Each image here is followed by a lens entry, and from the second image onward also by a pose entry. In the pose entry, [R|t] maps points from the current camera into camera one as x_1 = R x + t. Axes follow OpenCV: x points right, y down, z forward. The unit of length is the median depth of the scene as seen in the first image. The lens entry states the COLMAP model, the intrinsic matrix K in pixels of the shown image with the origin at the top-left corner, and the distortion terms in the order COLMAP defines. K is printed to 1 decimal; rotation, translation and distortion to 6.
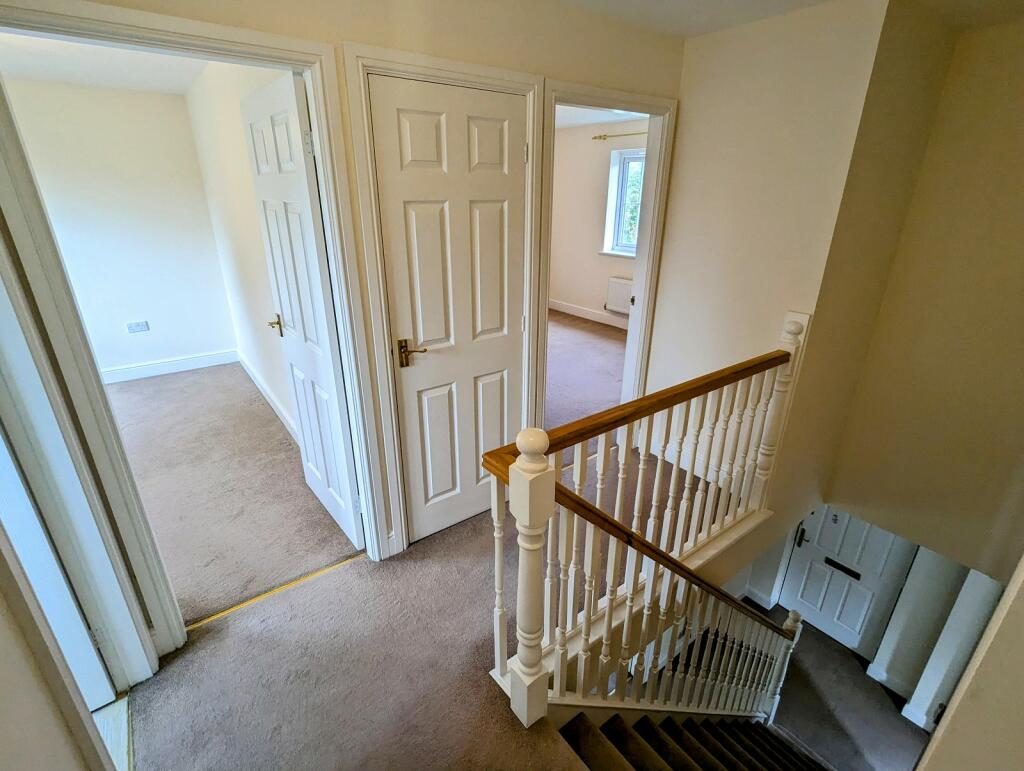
lens RADIAL K [[487.6, 0, 508.0], [0, 487.6, 387.1], [0, 0, 1]] dist [0.001181, 0.001971]
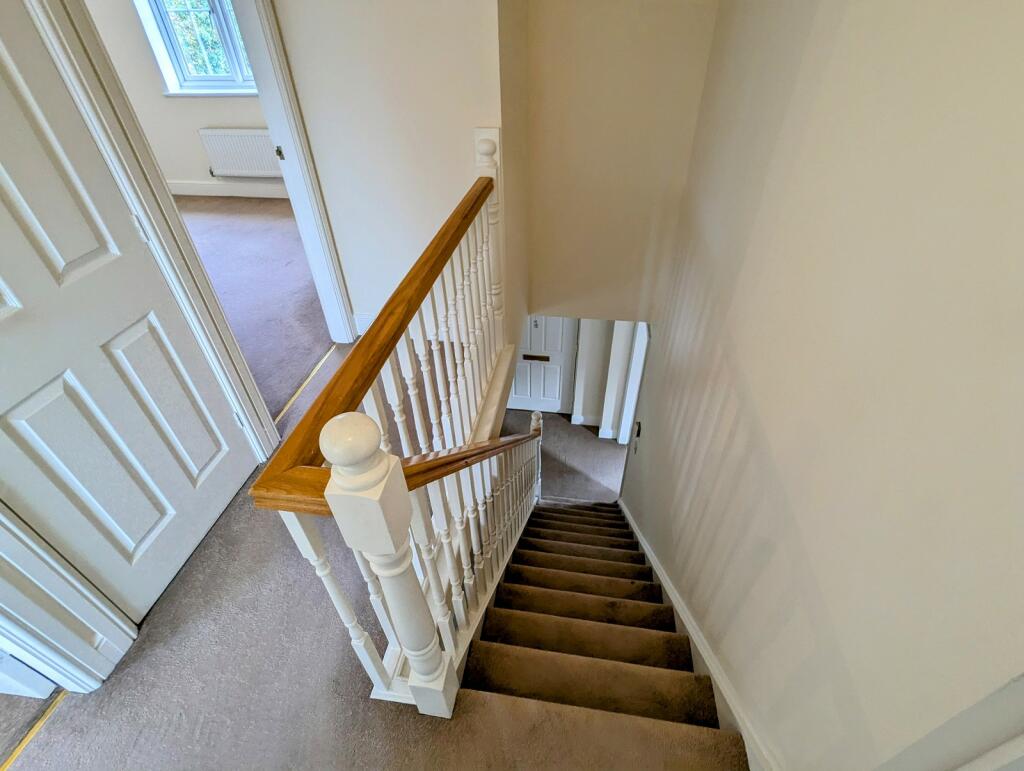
lens RADIAL K [[487.6, 0, 508.0], [0, 487.6, 387.1], [0, 0, 1]] dist [0.001181, 0.001971]
pose [[0.720330, -0.453366, 0.524962, -0.046371], [0.286630, 0.883745, 0.369916, -0.051869], [-0.631639, -0.115991, 0.766536, 0.238999]]
